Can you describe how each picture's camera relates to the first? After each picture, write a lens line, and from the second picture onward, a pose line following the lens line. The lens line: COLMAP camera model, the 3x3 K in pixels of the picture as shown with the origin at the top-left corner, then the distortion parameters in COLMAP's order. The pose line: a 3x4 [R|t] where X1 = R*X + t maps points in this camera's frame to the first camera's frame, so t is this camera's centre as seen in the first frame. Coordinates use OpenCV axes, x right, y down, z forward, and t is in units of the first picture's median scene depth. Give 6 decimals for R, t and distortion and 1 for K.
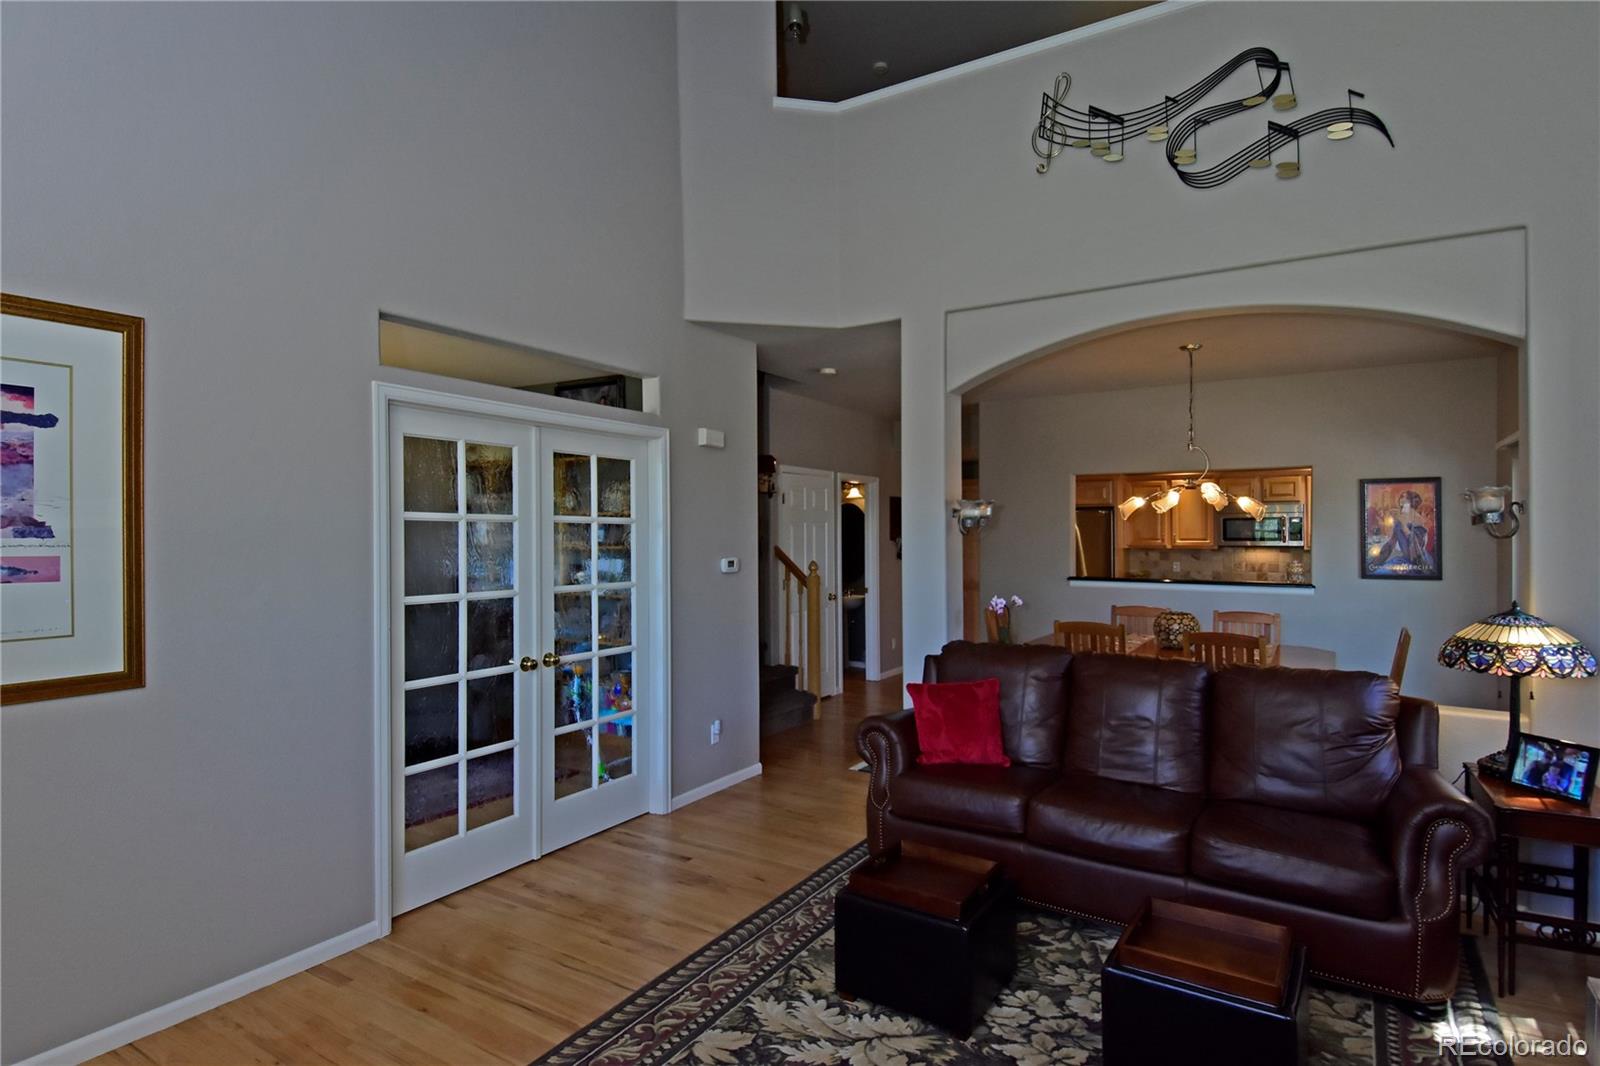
lens RADIAL K [[831.3, 0, 804.5], [0, 831.3, 546.9], [0, 0, 1]] dist [0.013532, -0.011919]
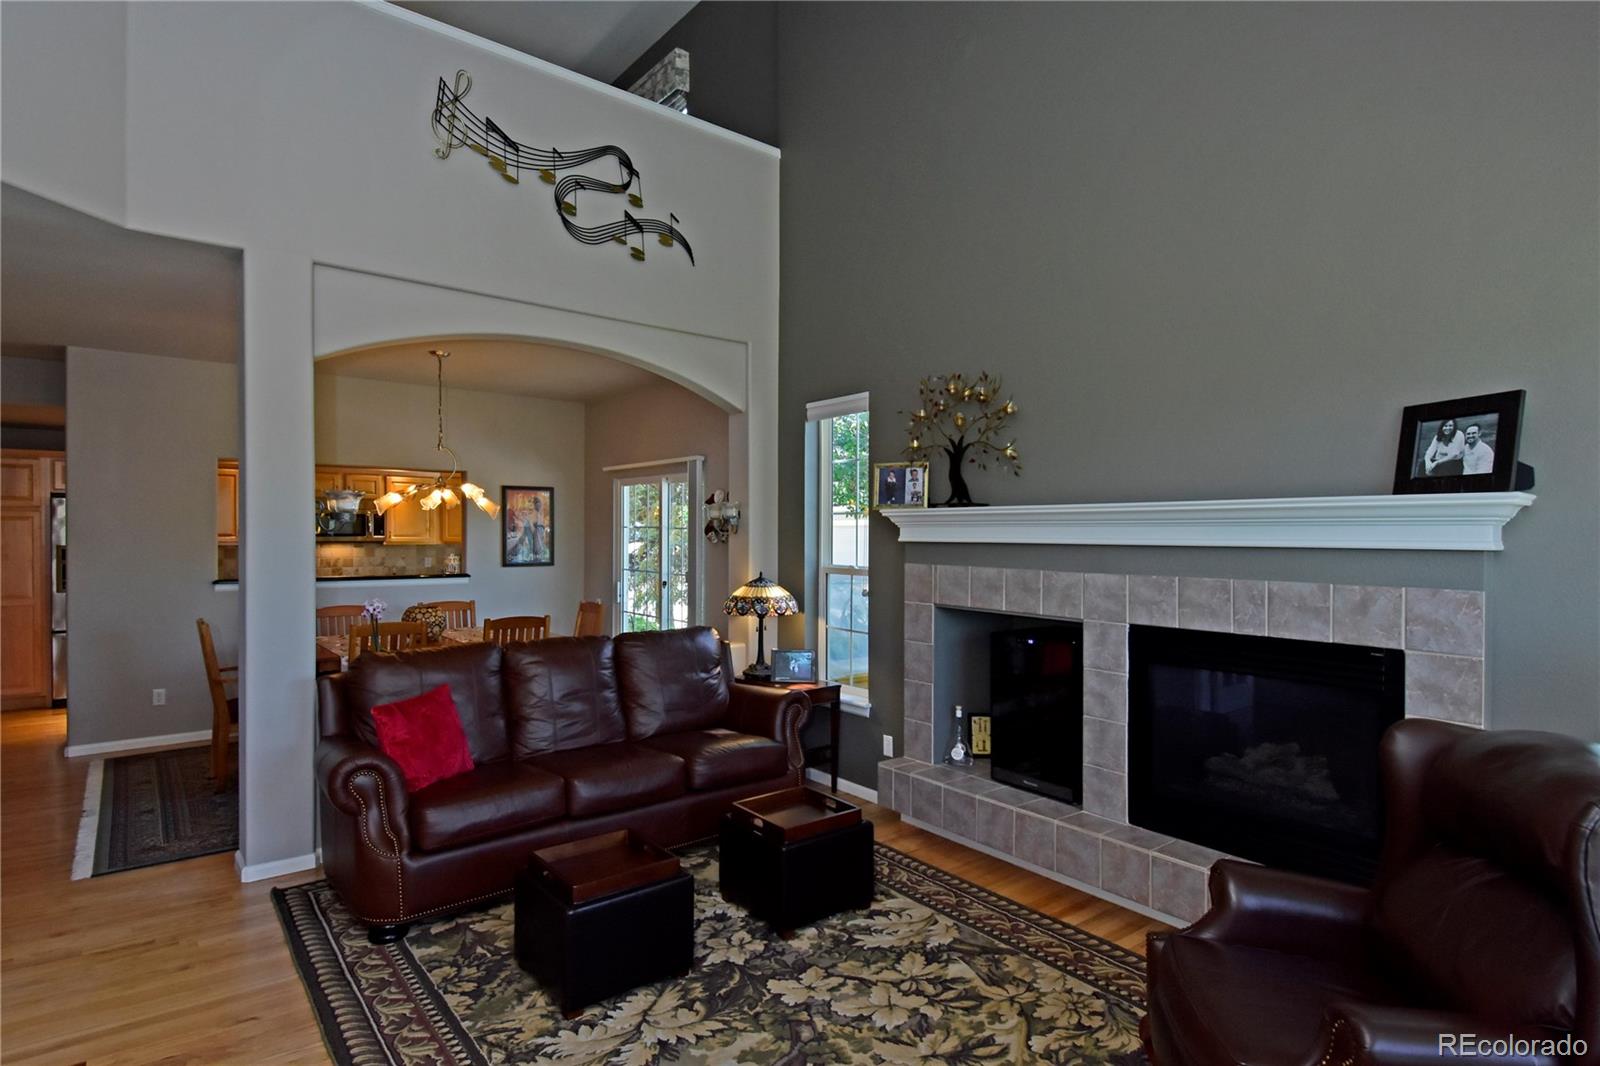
lens RADIAL K [[831.3, 0, 799.8], [0, 831.3, 542.8], [0, 0, 1]] dist [0.013532, -0.011919]
pose [[0.323039, -0.011477, 0.946316, -0.547952], [0.010675, 0.999907, 0.008483, -0.005001], [-0.946326, 0.007362, 0.323131, 0.316711]]
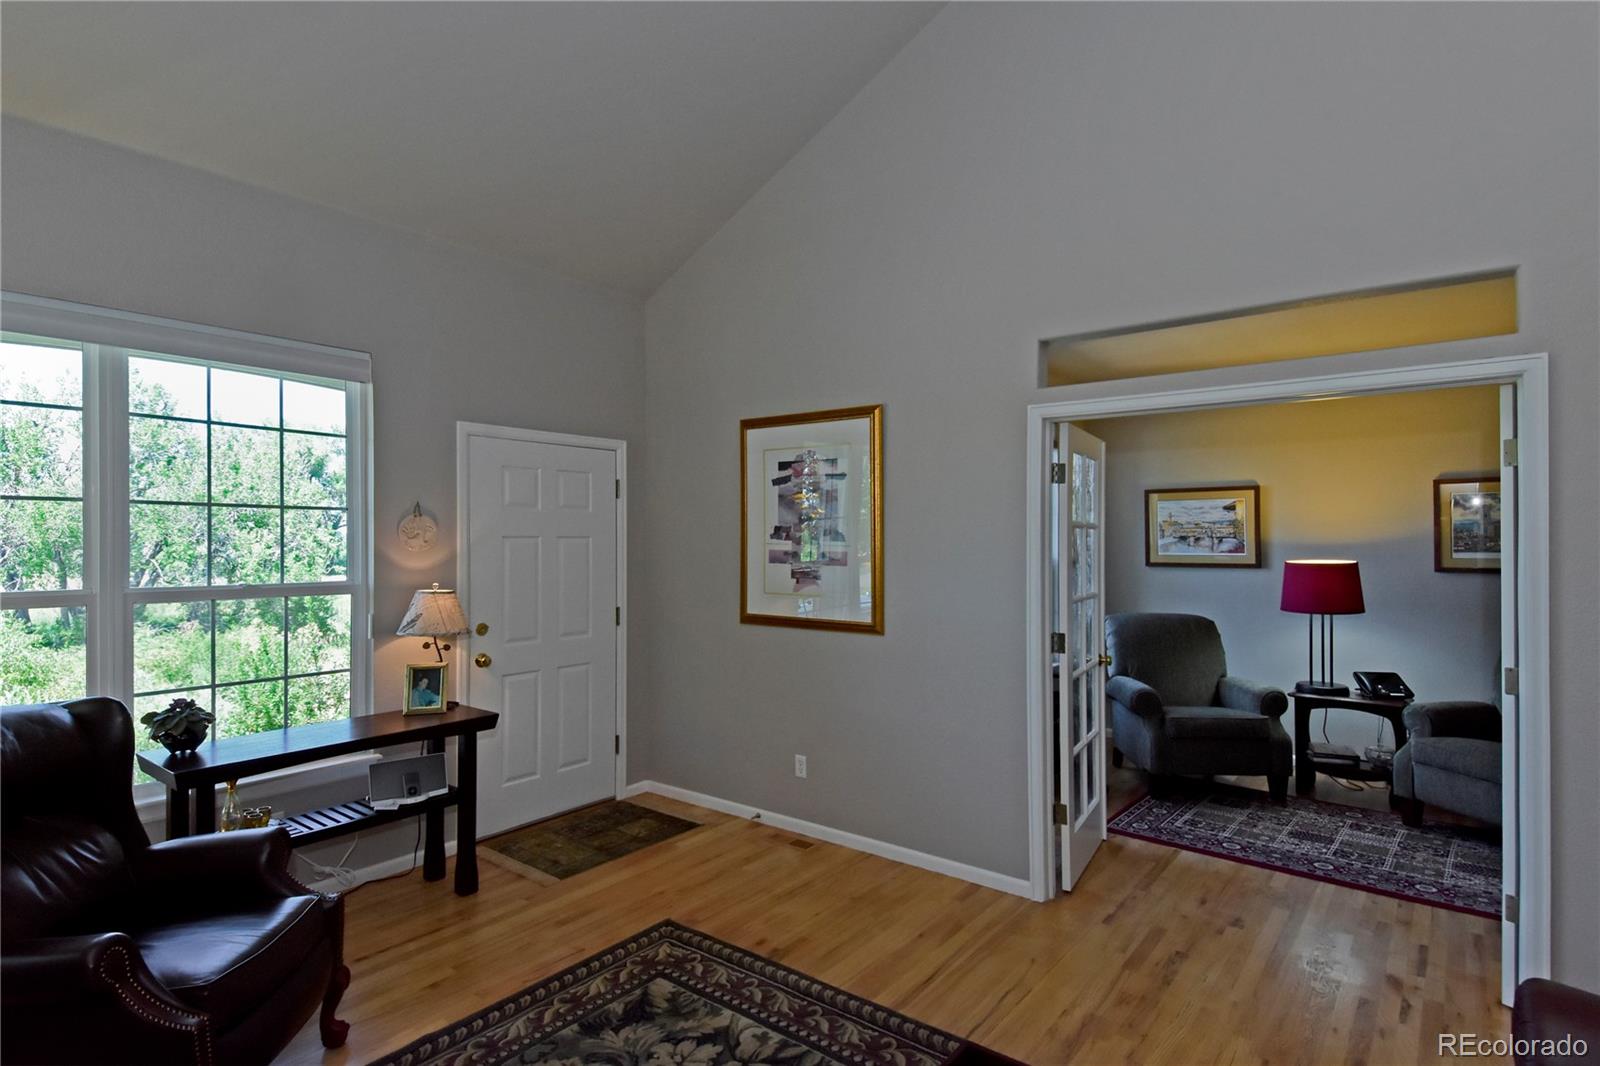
lens RADIAL K [[831.3, 0, 816.1], [0, 831.3, 545.9], [0, 0, 1]] dist [0.013532, -0.011919]
pose [[-0.077585, 0.004397, -0.996976, 0.506195], [-0.020777, 0.999766, 0.006026, -0.006383], [0.996769, 0.021181, -0.077475, 0.629077]]
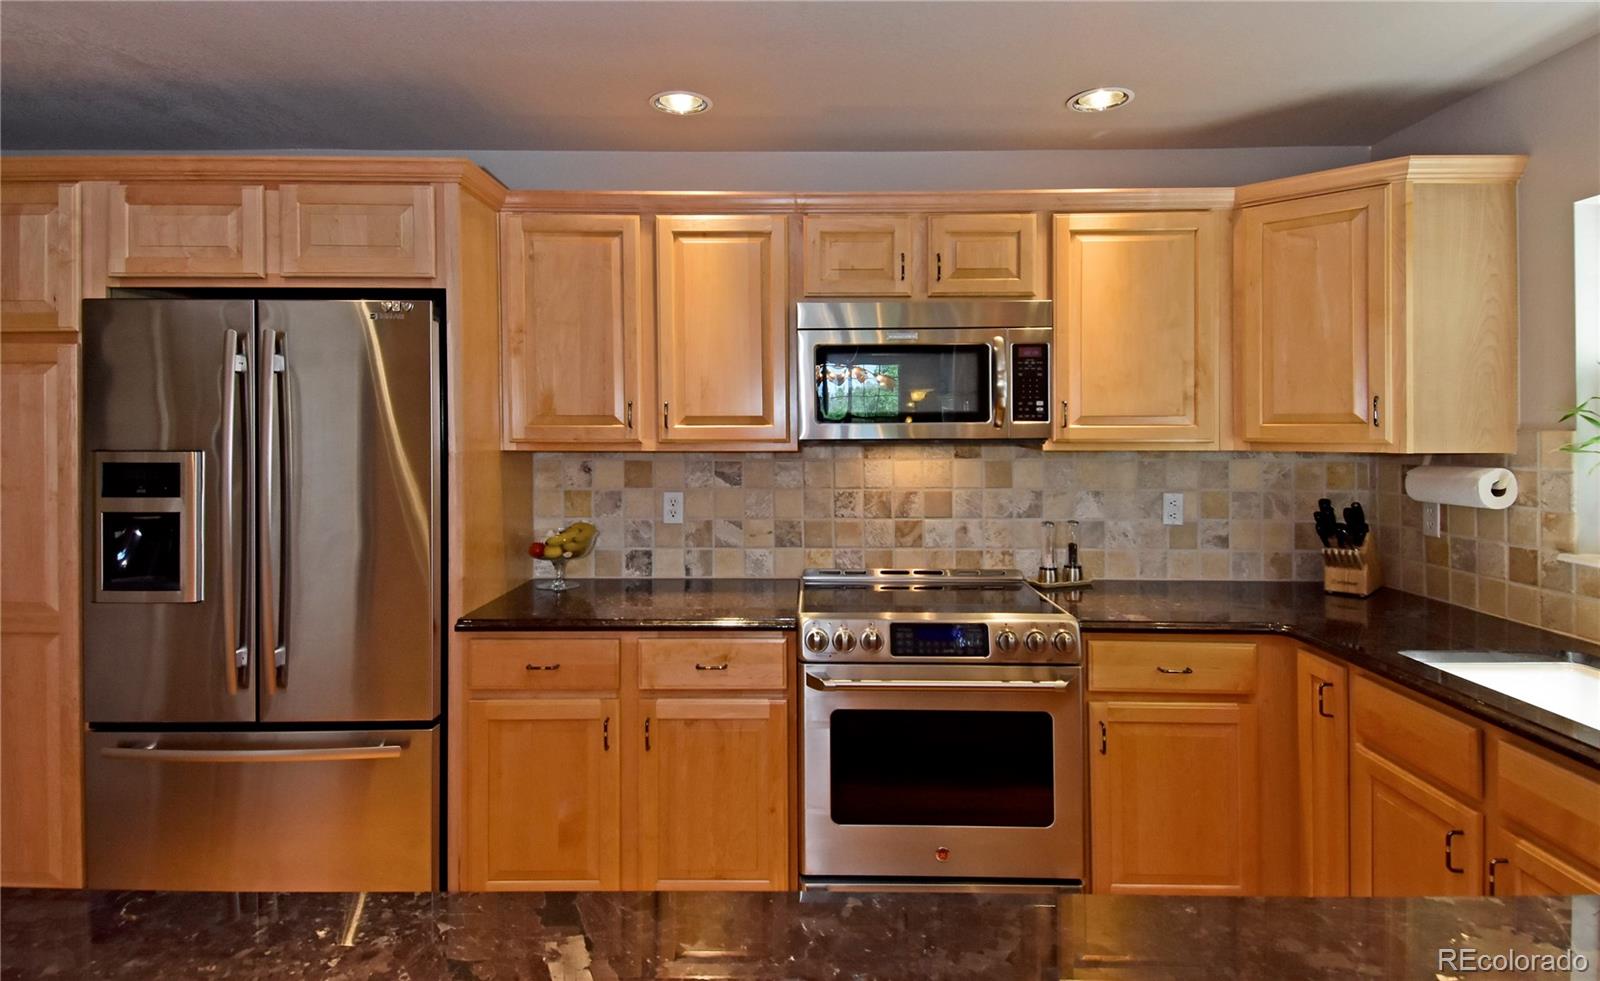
lens RADIAL K [[868.5, 0, 789.1], [0, 868.5, 433.1], [0, 0, 1]] dist [-0.001916, -0.002975]
pose [[0.855918, -0.007403, 0.517059, 0.770541], [0.012626, 0.999899, -0.006584, -0.004522], [-0.516957, 0.012164, 0.855925, 1.706239]]
